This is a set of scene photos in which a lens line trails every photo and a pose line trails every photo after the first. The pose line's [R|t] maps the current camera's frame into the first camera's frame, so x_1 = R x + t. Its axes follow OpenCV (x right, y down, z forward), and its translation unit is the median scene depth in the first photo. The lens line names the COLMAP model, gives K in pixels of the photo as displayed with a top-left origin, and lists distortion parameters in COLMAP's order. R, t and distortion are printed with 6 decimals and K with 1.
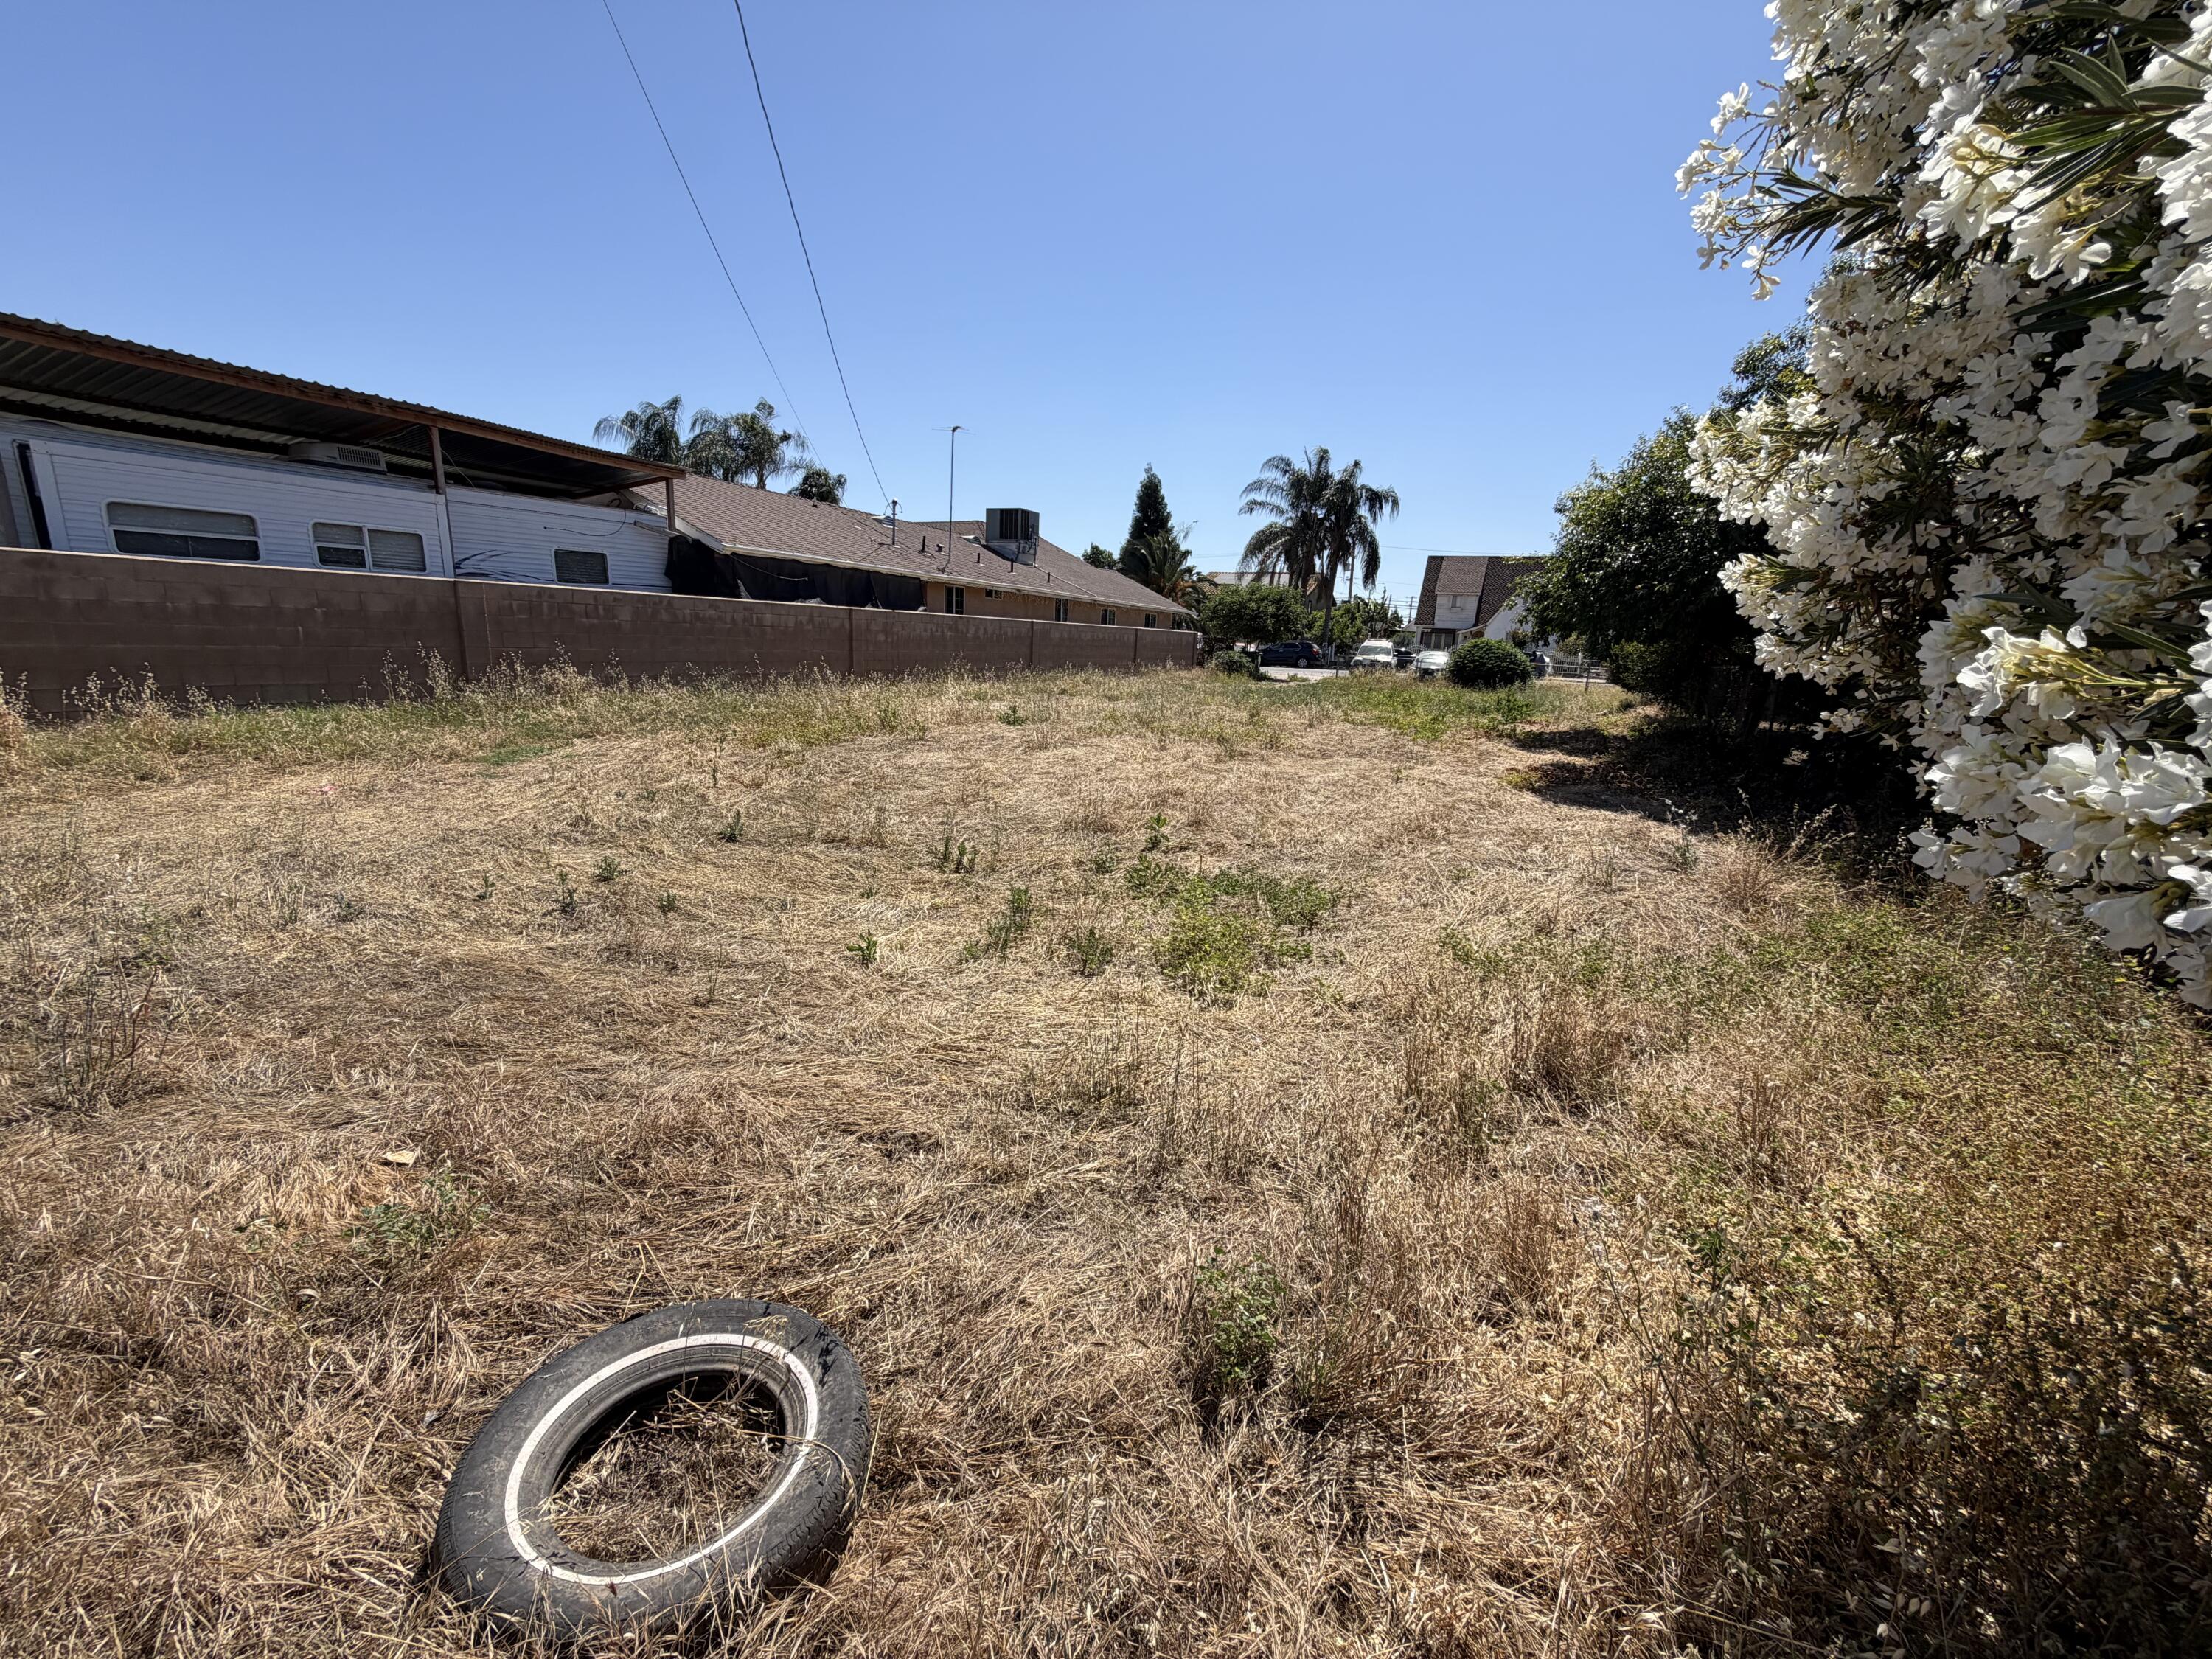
lens RADIAL K [[885.4, 0, 1101.0], [0, 885.4, 836.4], [0, 0, 1]] dist [0.002153, 0.000194]
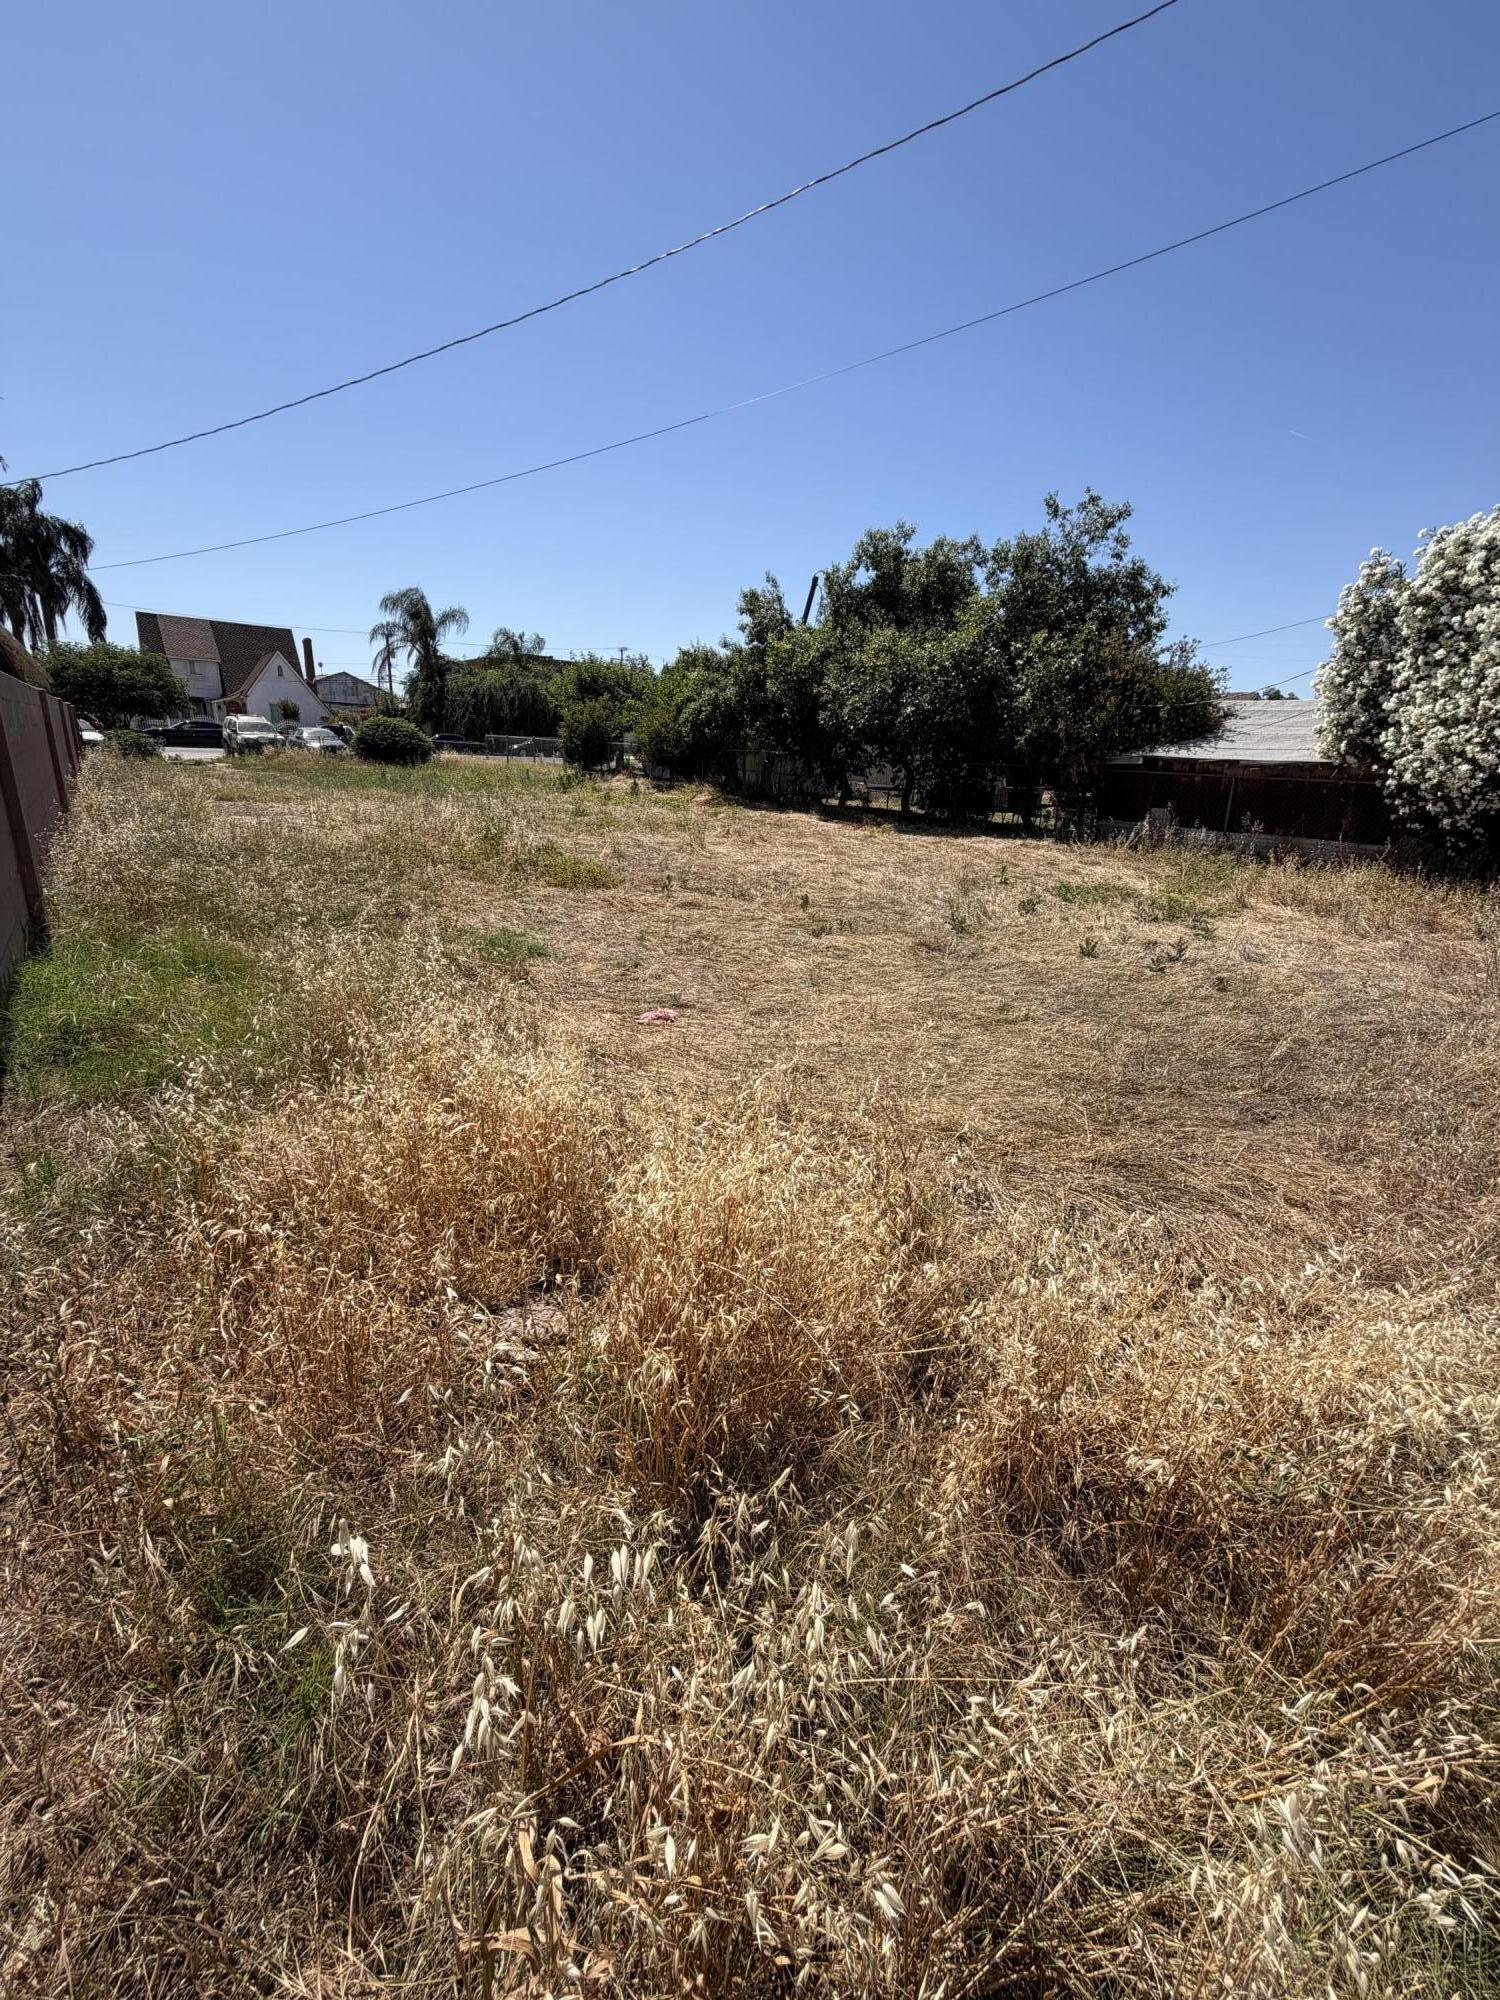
lens RADIAL K [[800.5, 0, 750.0], [0, 800.5, 1000.0], [0, 0, 1]] dist [0.002153, 0.000194]
pose [[0.449337, -0.290857, 0.844688, -0.713487], [0.172643, 0.955964, 0.237335, -0.108541], [-0.876522, 0.039186, 0.479765, 0.327812]]
